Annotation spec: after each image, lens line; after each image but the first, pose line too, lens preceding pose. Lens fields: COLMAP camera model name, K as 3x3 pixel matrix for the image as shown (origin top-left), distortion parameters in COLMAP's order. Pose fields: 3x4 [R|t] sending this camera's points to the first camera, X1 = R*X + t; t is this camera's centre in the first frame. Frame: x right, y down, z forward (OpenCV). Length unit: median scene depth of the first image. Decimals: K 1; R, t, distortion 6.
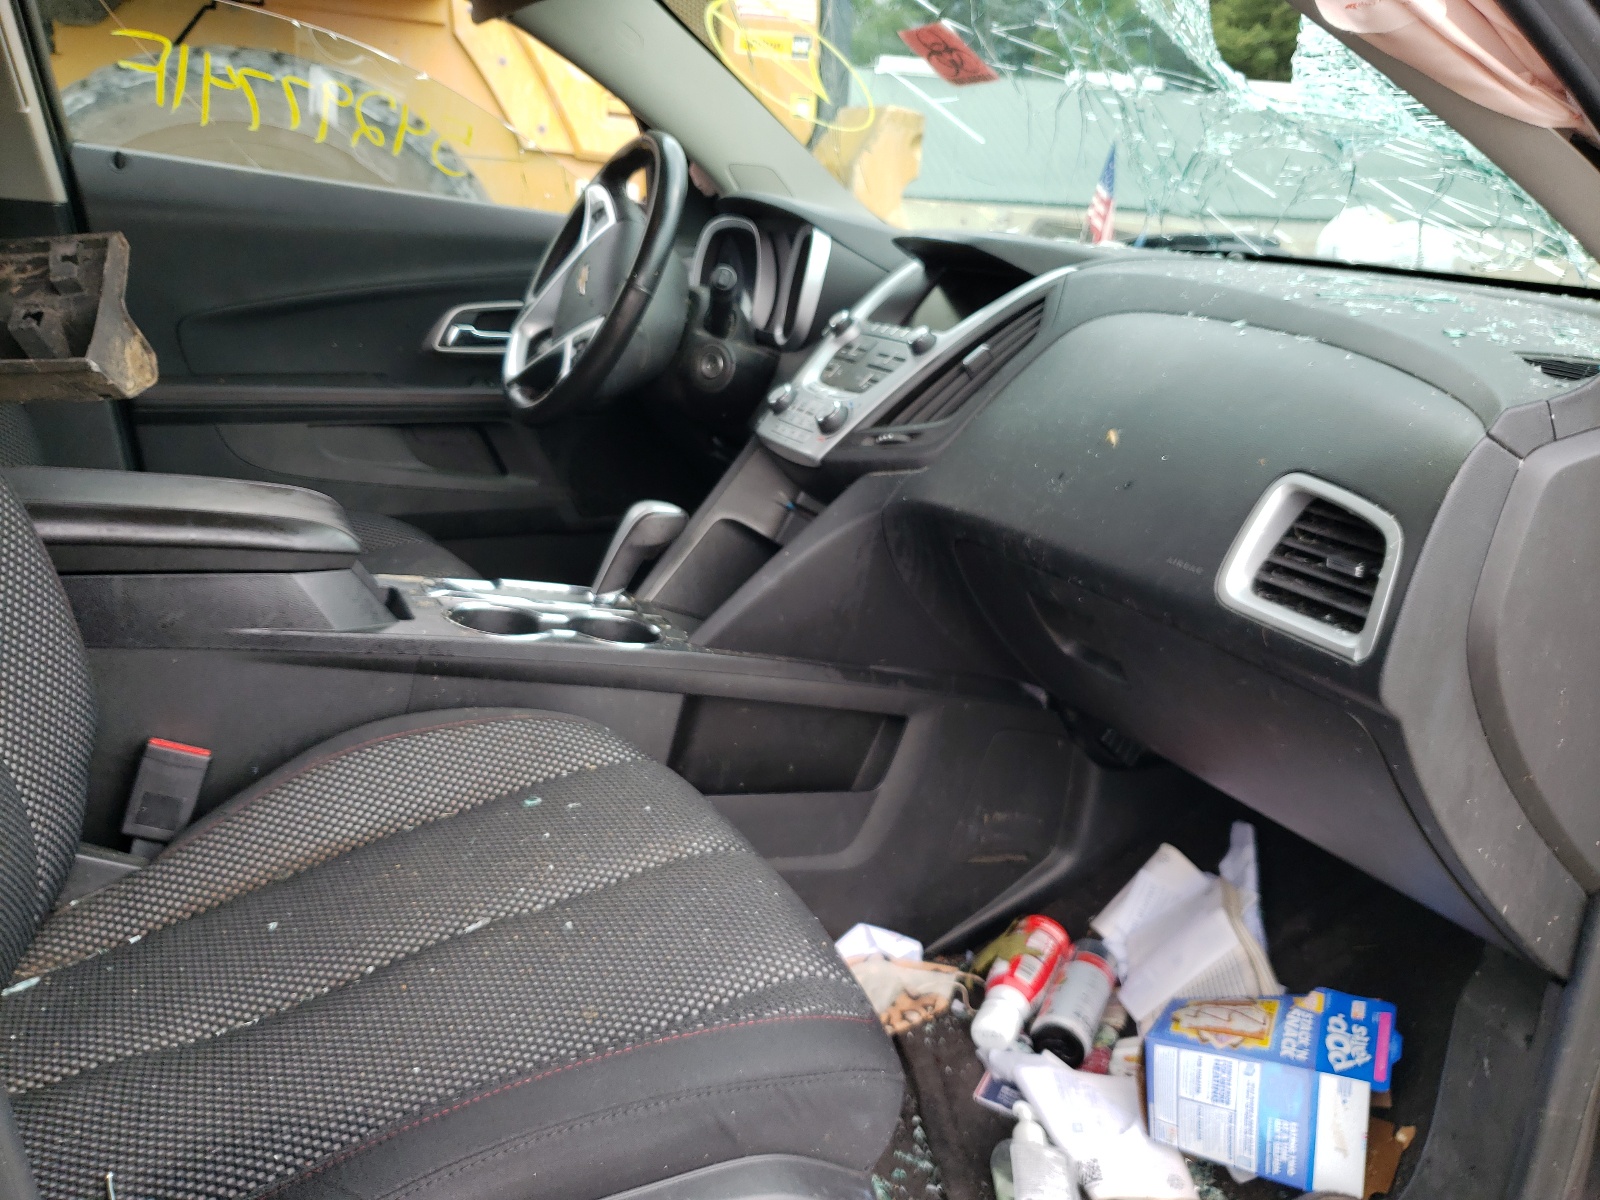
lens RADIAL K [[1243.3, 0, 808.8], [0, 1243.3, 607.2], [0, 0, 1]] dist [-0.001972, 0.028603]
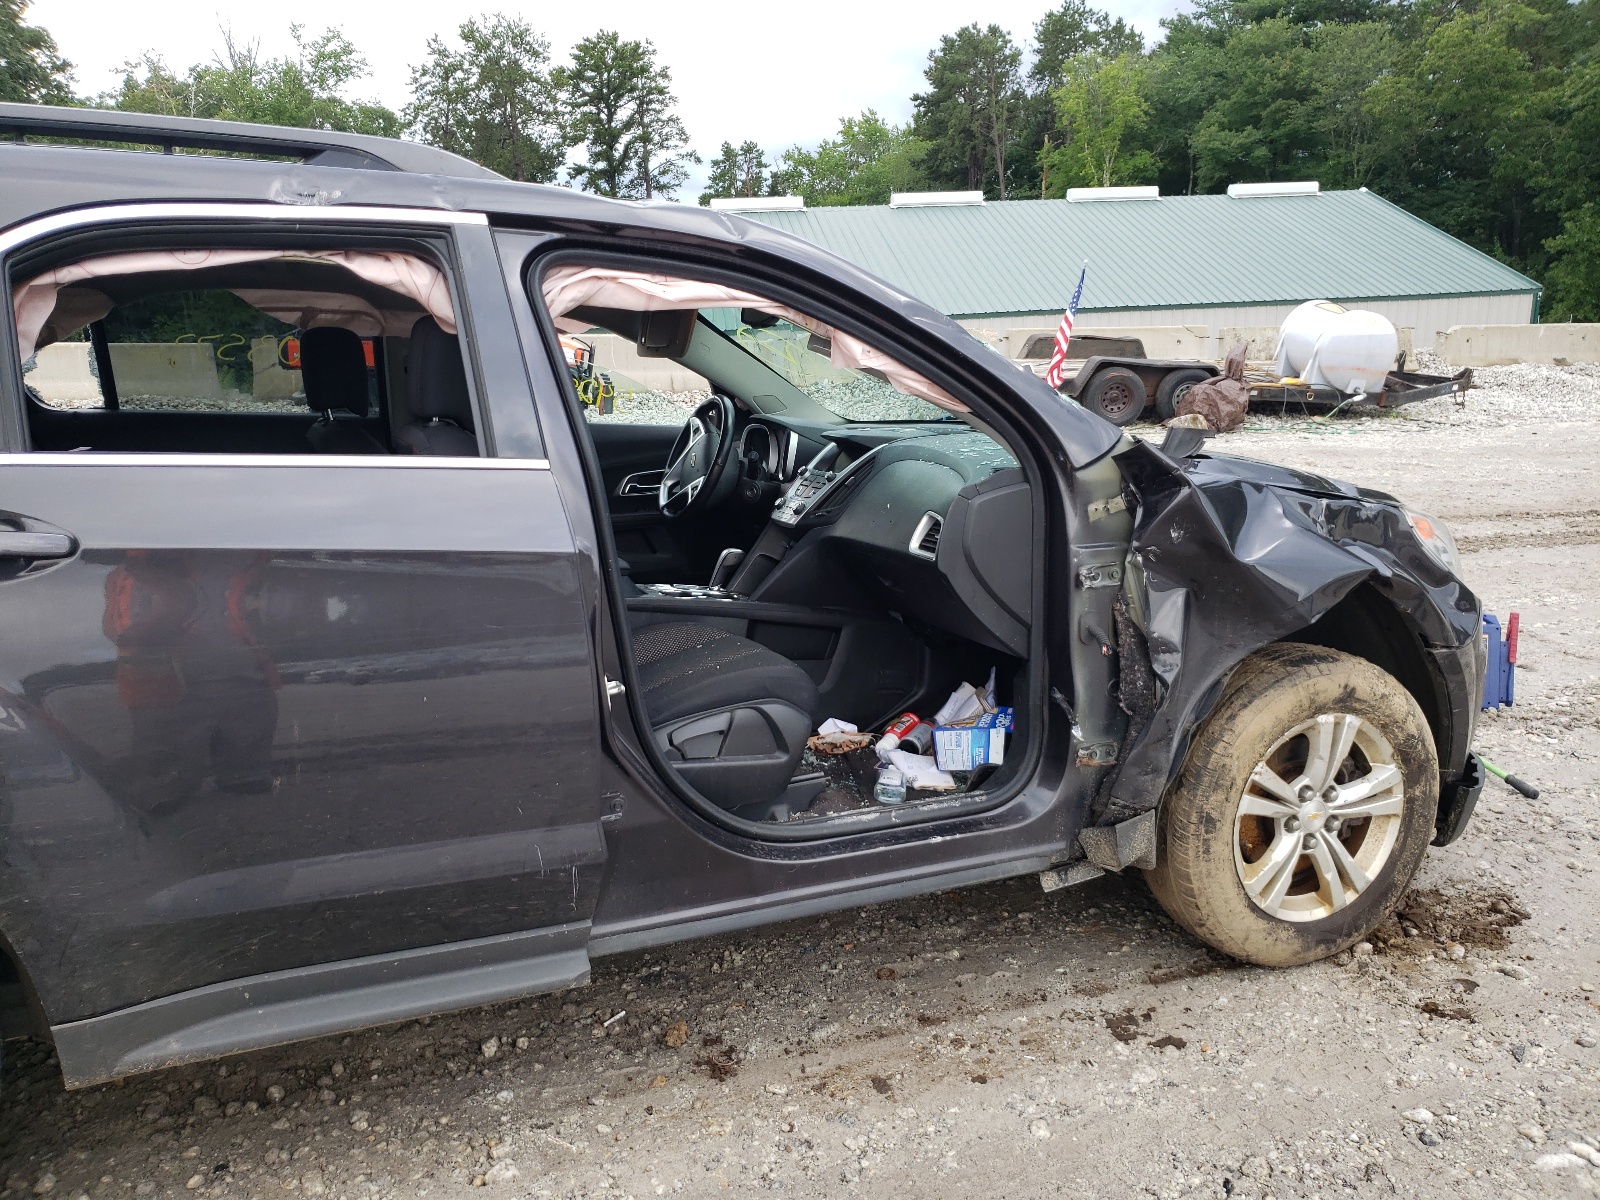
lens RADIAL K [[1243.3, 0, 802.7], [0, 1243.3, 585.4], [0, 0, 1]] dist [-0.001972, 0.028603]
pose [[0.994953, -0.084909, -0.053475, 0.137510], [0.078755, 0.991001, -0.108232, 0.256024], [0.062183, 0.103474, 0.992686, -1.383803]]
